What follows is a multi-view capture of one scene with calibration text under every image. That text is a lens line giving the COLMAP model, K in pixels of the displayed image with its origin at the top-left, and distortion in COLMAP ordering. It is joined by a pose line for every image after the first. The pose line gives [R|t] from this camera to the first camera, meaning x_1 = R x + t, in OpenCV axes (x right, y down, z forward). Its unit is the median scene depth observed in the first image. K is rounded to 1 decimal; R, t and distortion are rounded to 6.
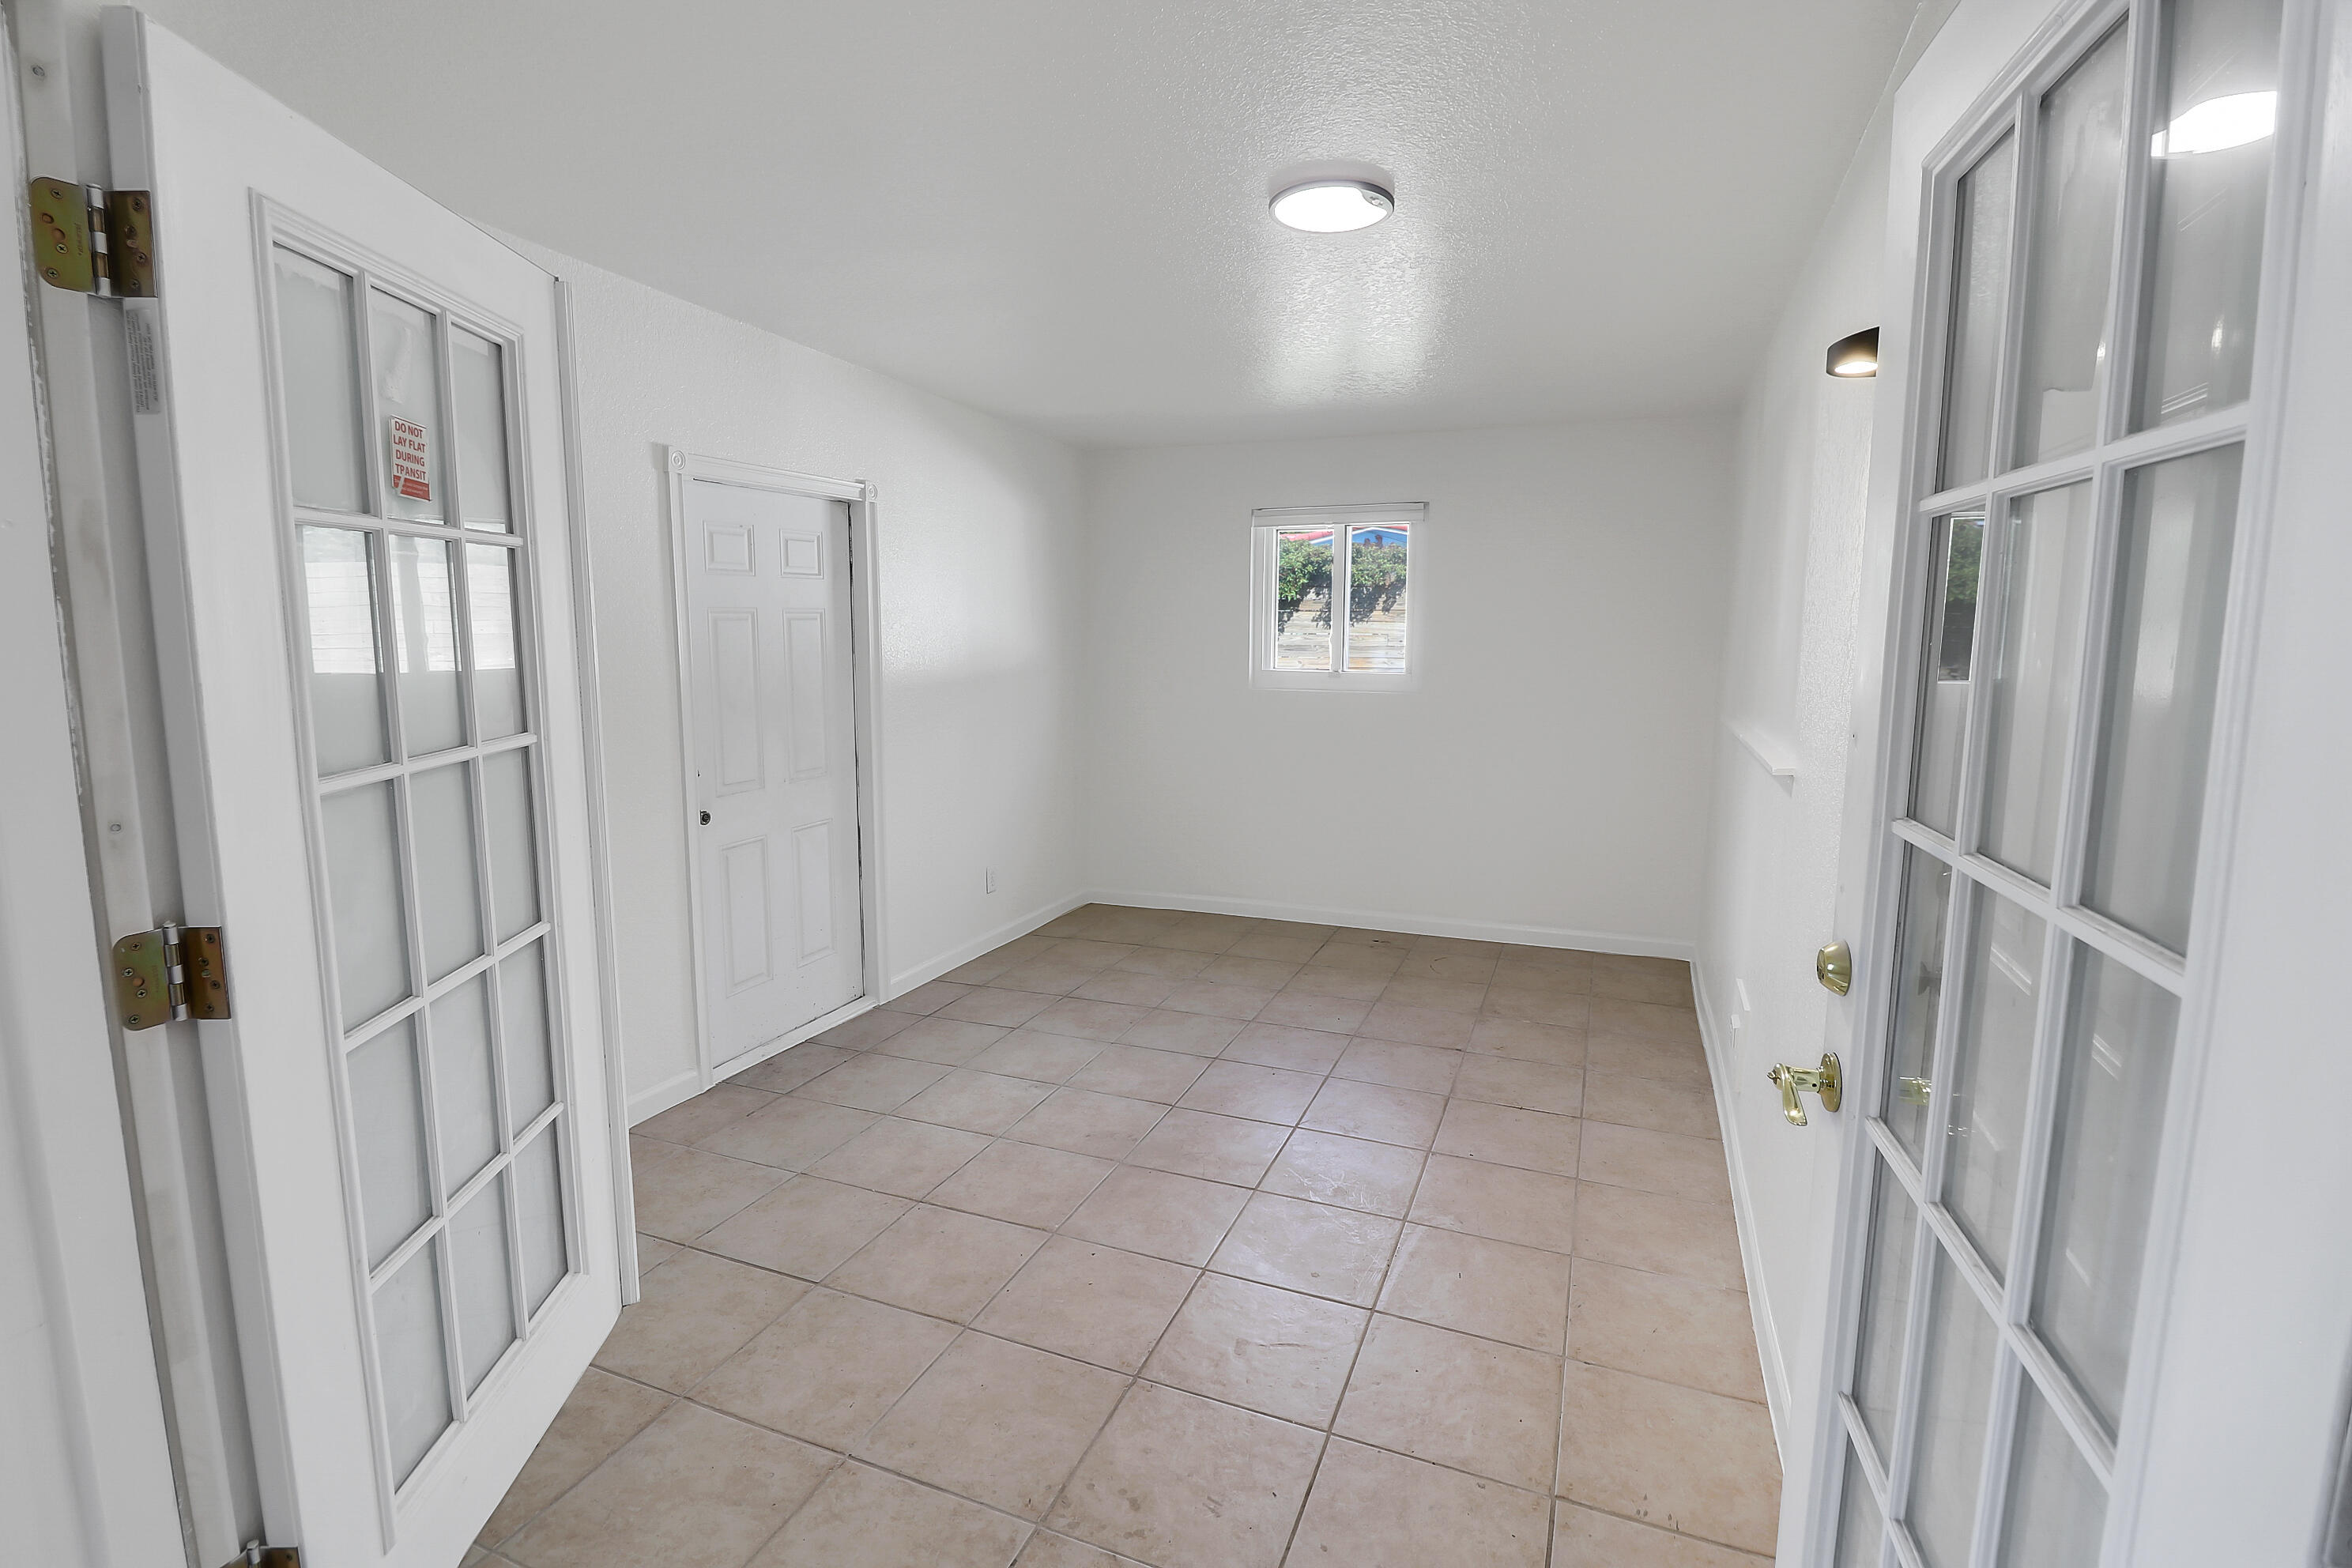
lens RADIAL K [[1091.1, 0, 1167.5], [0, 1091.1, 753.9], [0, 0, 1]] dist [0.002106, -0.013968]
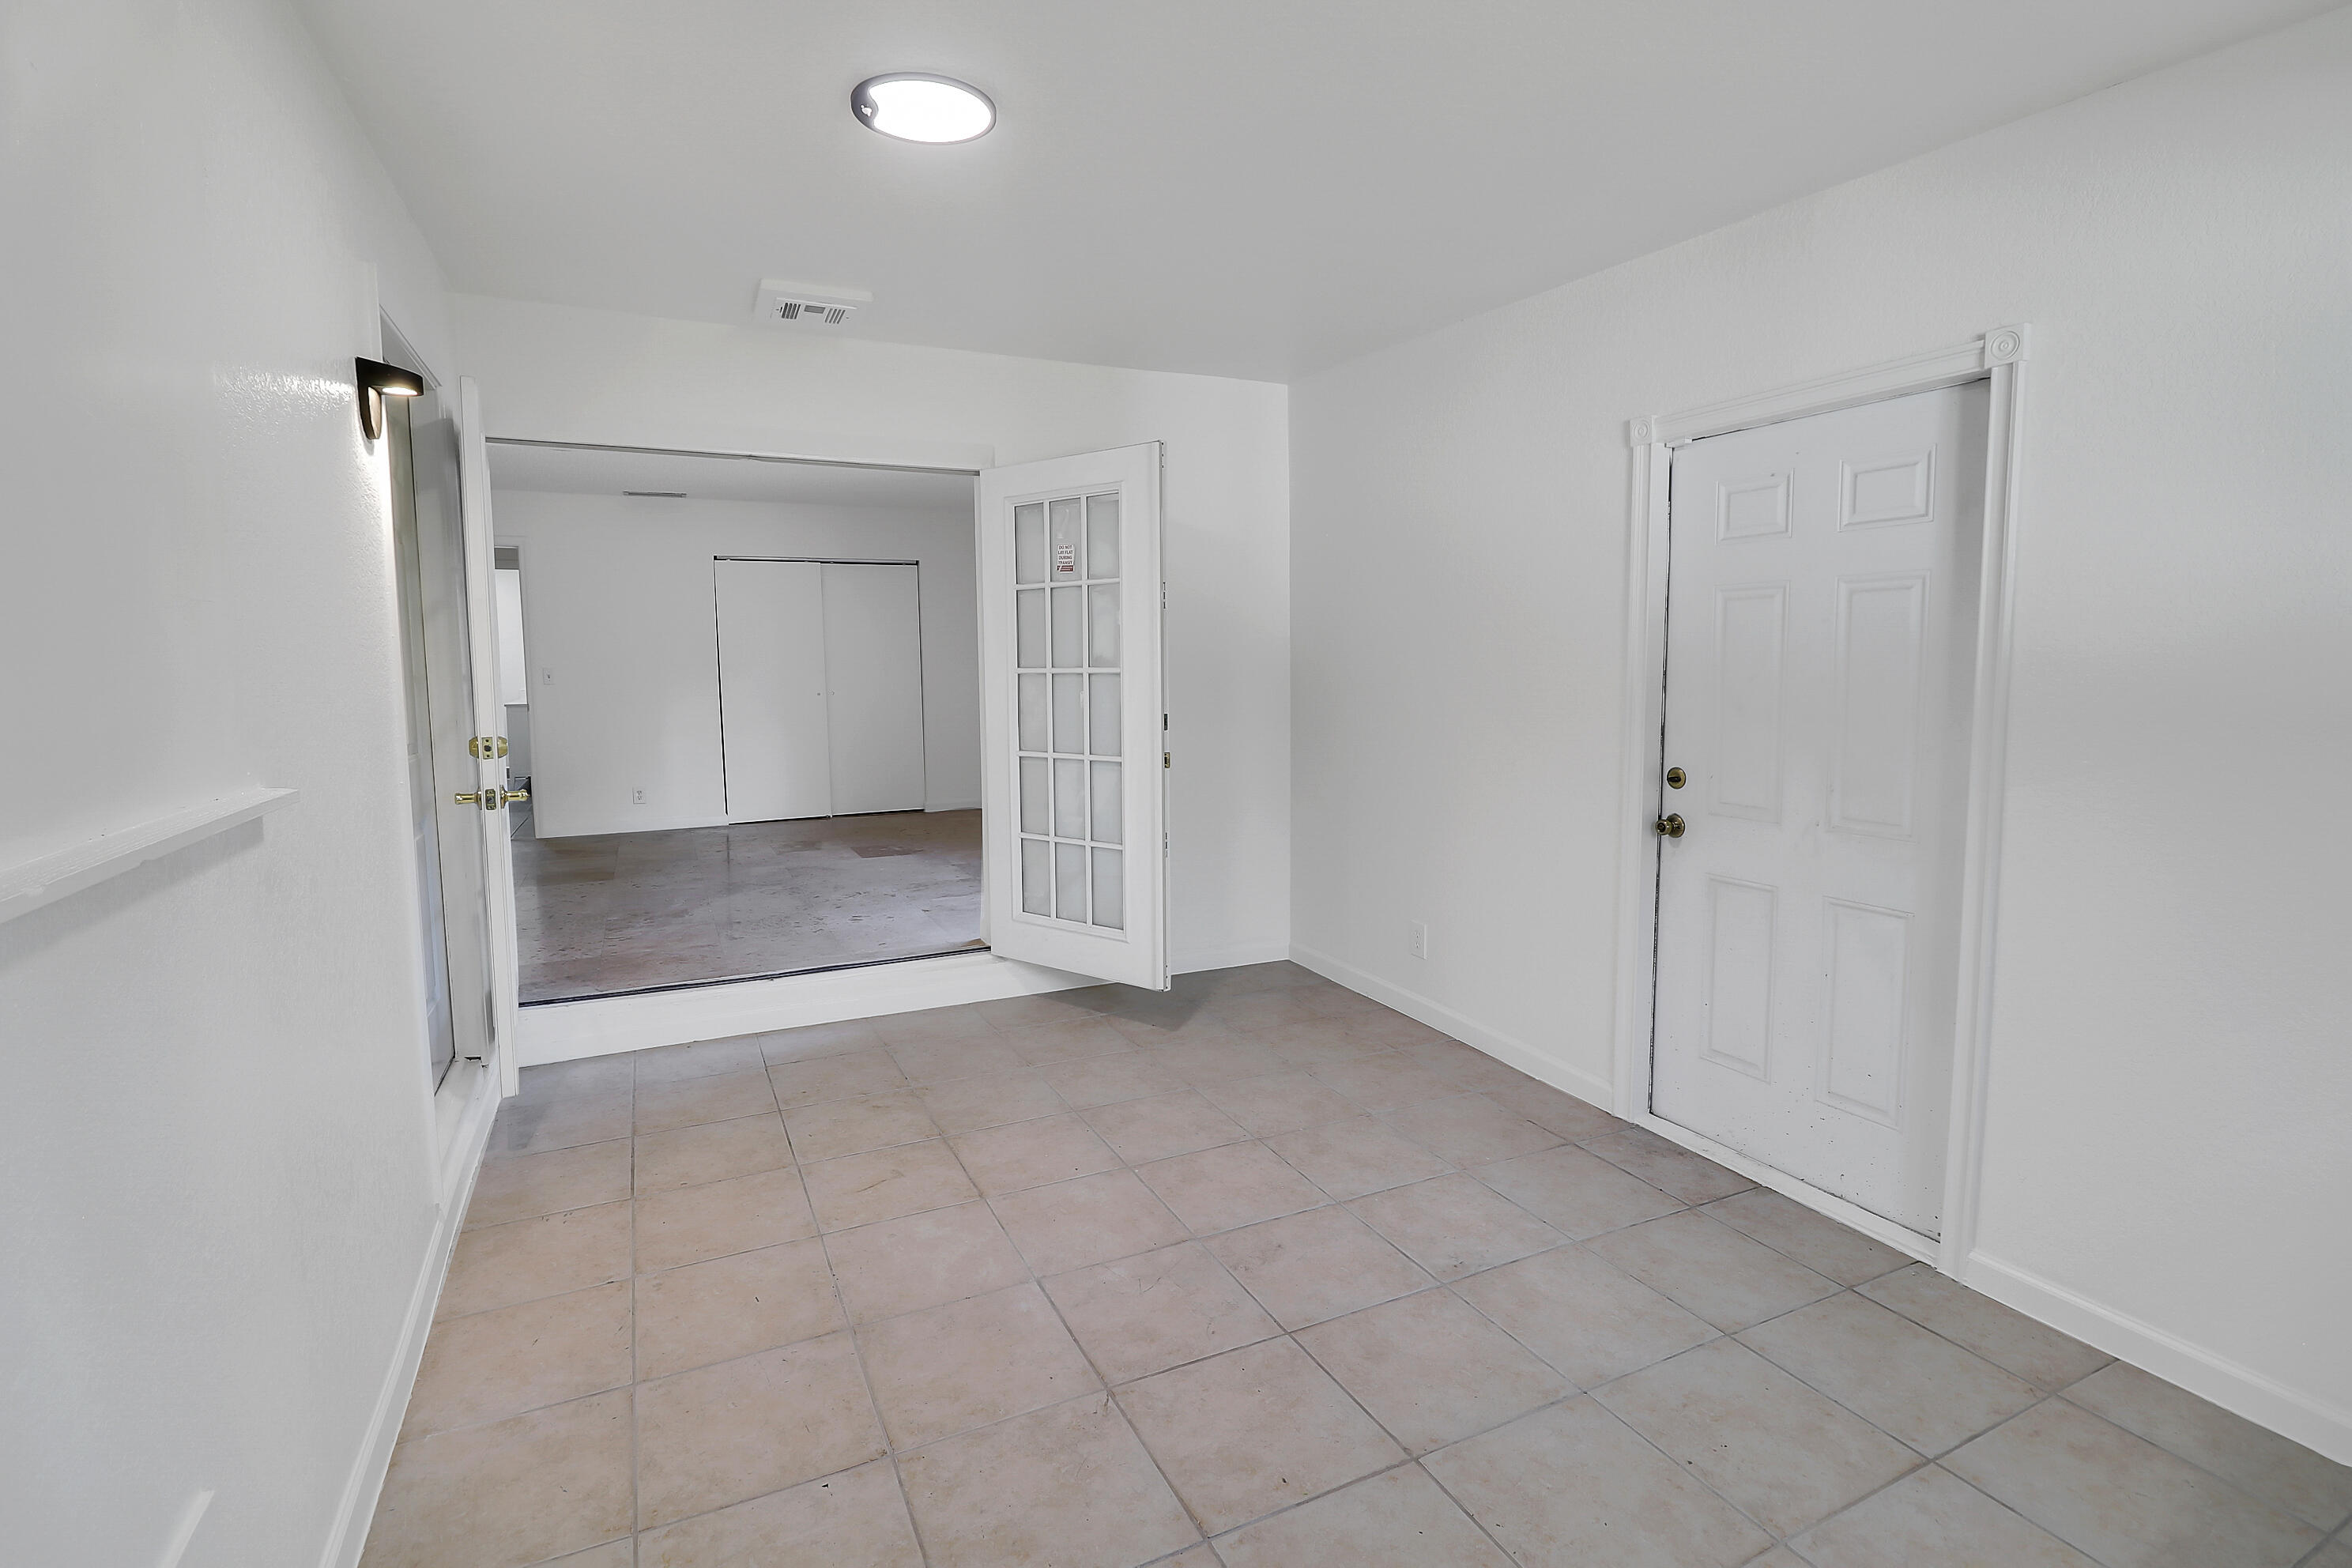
lens RADIAL K [[1091.1, 0, 1167.5], [0, 1091.1, 753.9], [0, 0, 1]] dist [0.002106, -0.013968]
pose [[-0.668921, 0.058435, -0.741033, 0.468684], [-0.089553, 0.983309, 0.158378, -0.098212], [0.737919, 0.172304, -0.652524, 1.208800]]
